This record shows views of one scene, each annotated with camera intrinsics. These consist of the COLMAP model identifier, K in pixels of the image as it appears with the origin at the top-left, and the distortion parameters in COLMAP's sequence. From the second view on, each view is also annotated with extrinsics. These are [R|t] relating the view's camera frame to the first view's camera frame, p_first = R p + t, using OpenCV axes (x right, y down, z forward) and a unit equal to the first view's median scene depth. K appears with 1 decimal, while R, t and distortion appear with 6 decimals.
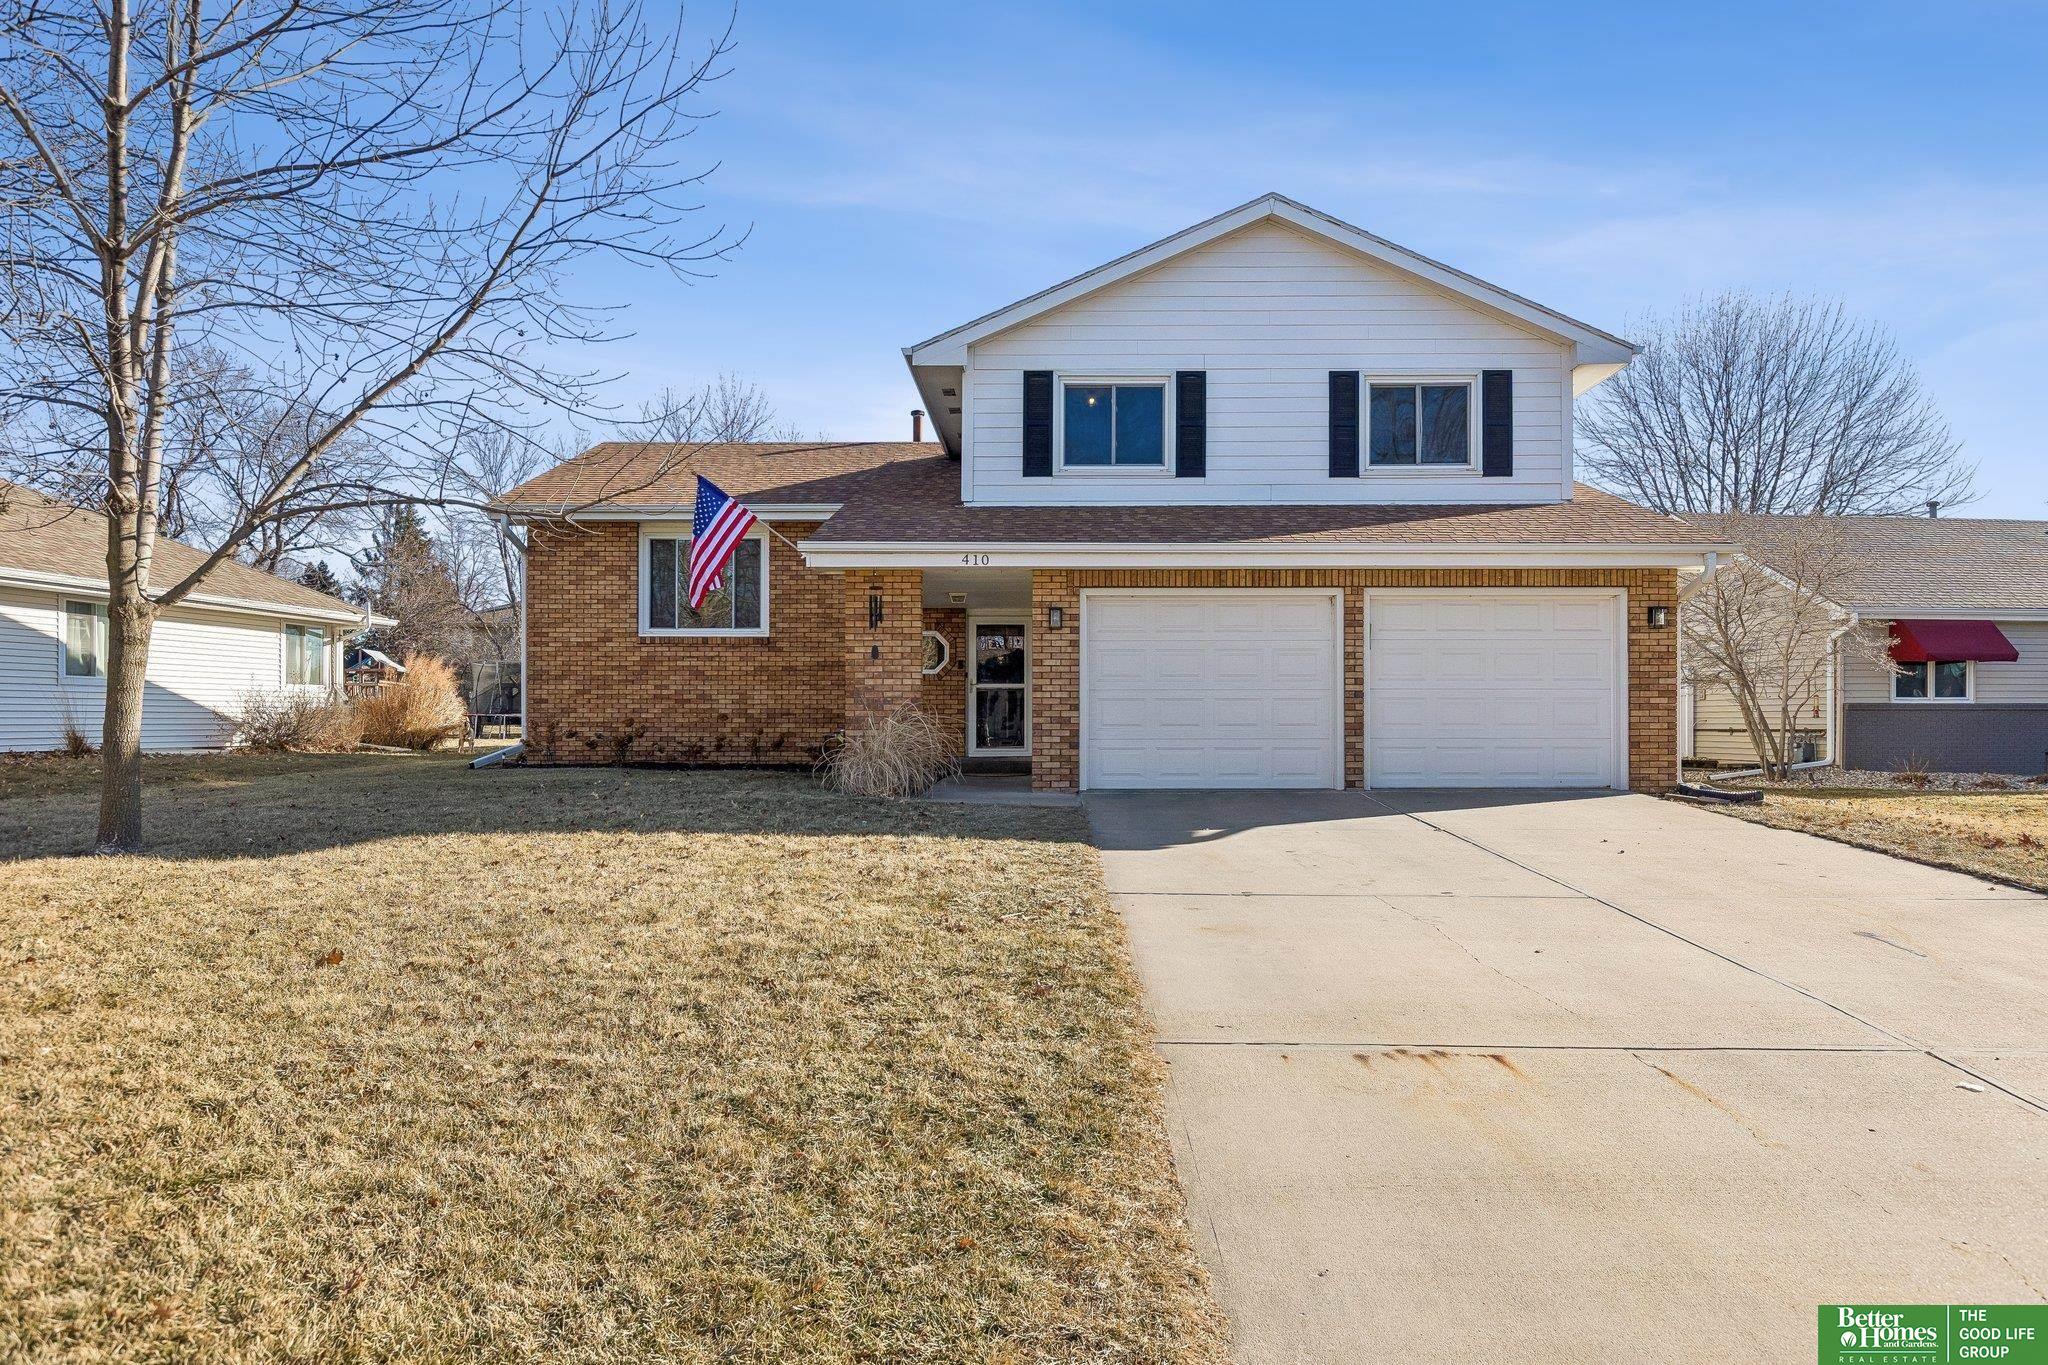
lens RADIAL K [[1250.4, 0, 1024.3], [0, 1250.4, 669.7], [0, 0, 1]] dist [0.008094, 0.000799]
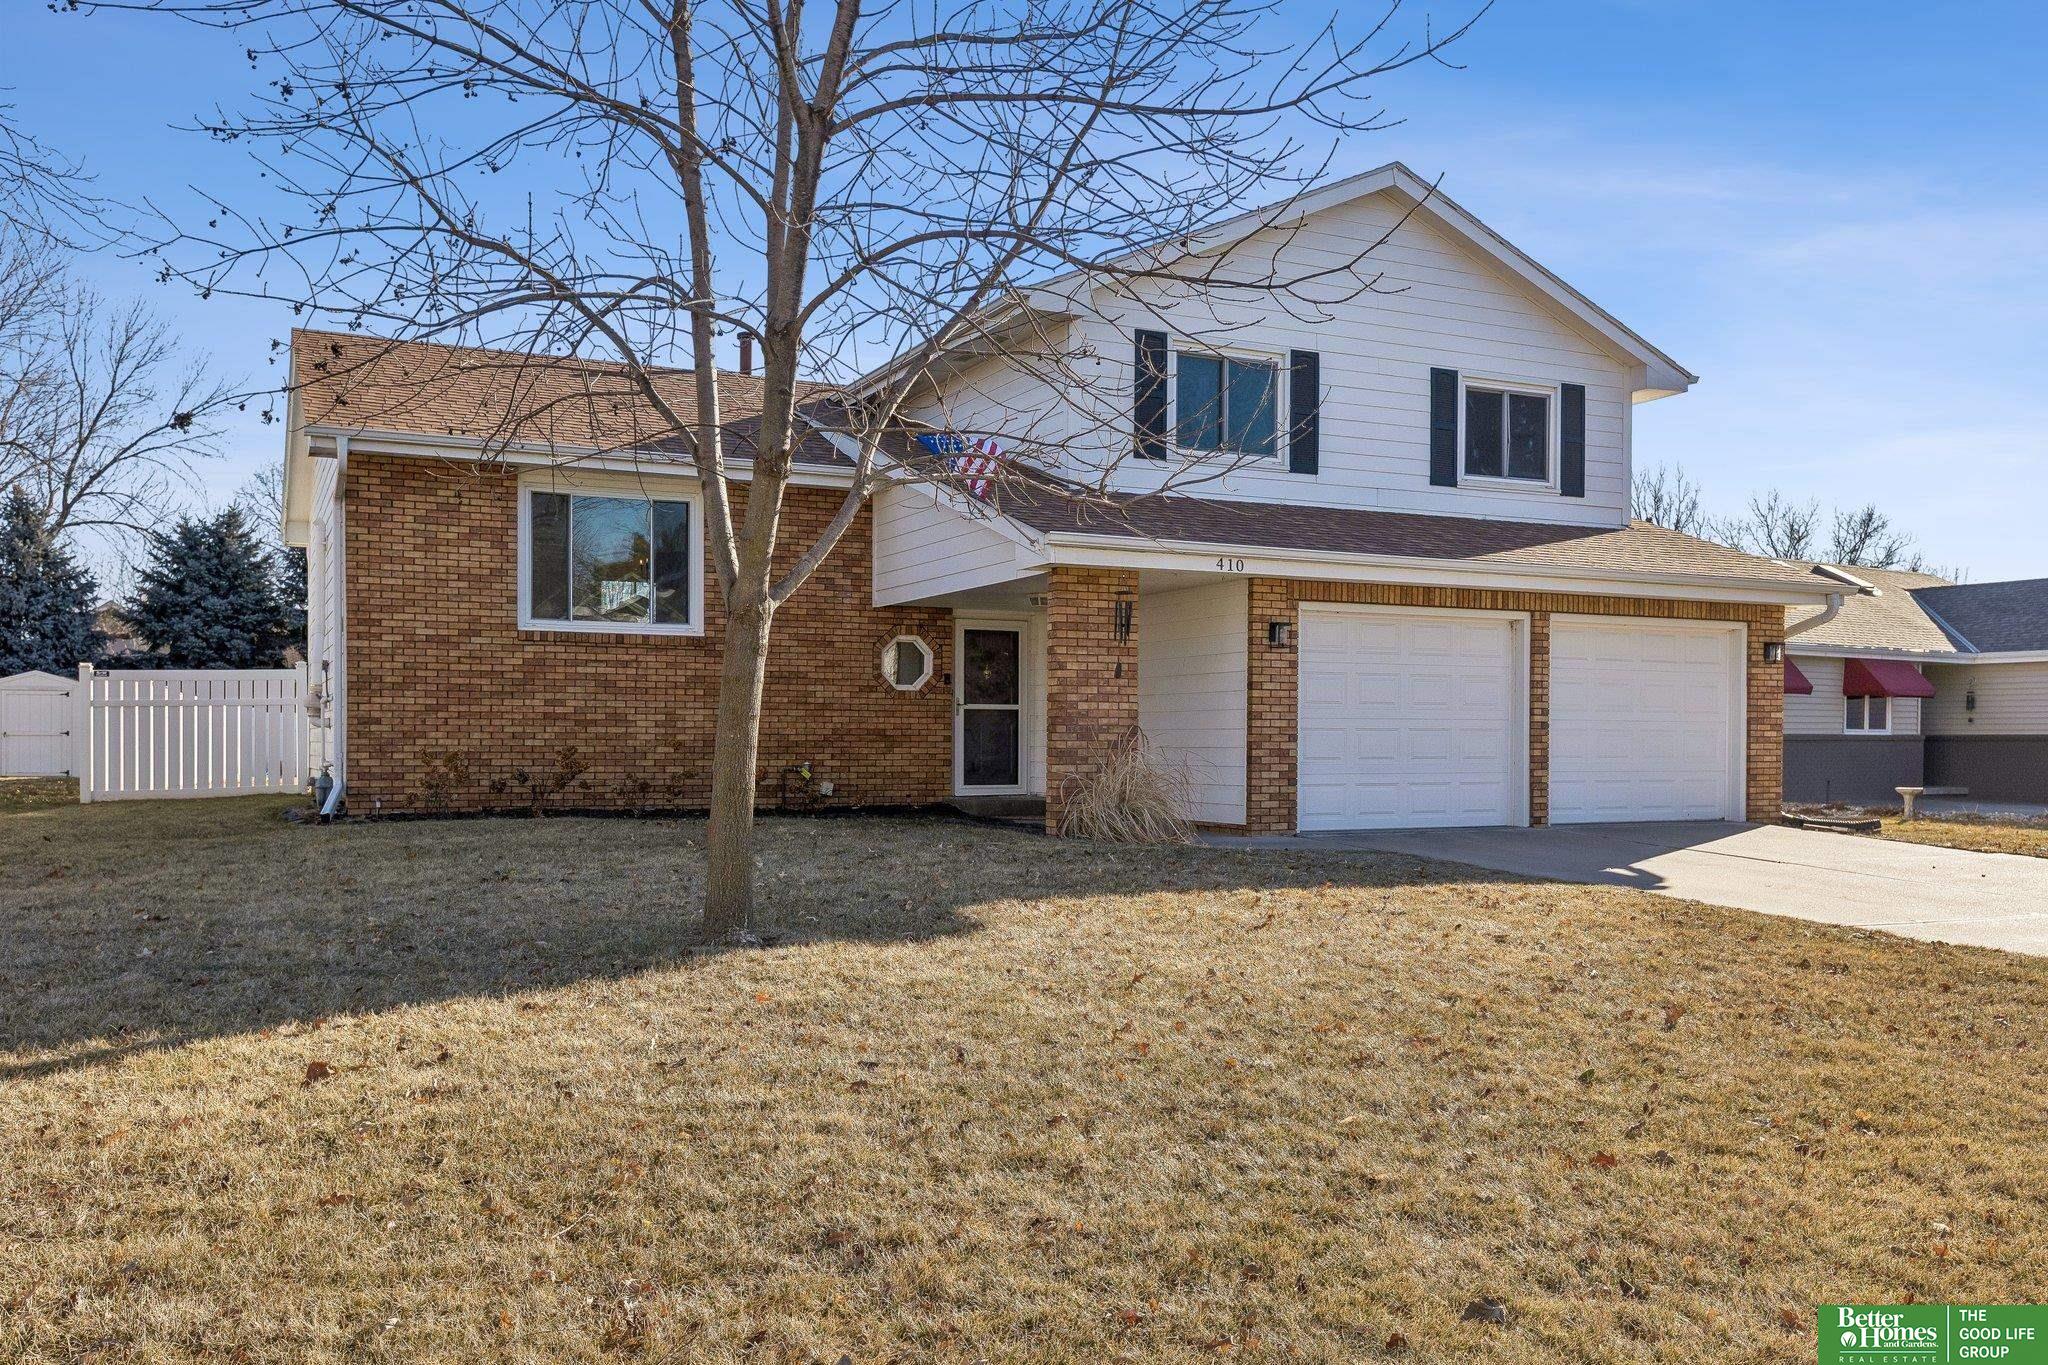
lens RADIAL K [[1687.5, 0, 1024.3], [0, 1687.5, 697.9], [0, 0, 1]] dist [0.032190, -0.000475]
pose [[0.893565, 0.014330, 0.448704, -0.570124], [-0.021300, 0.999718, 0.010490, -0.005358], [-0.448428, -0.018931, 0.893619, 0.029332]]
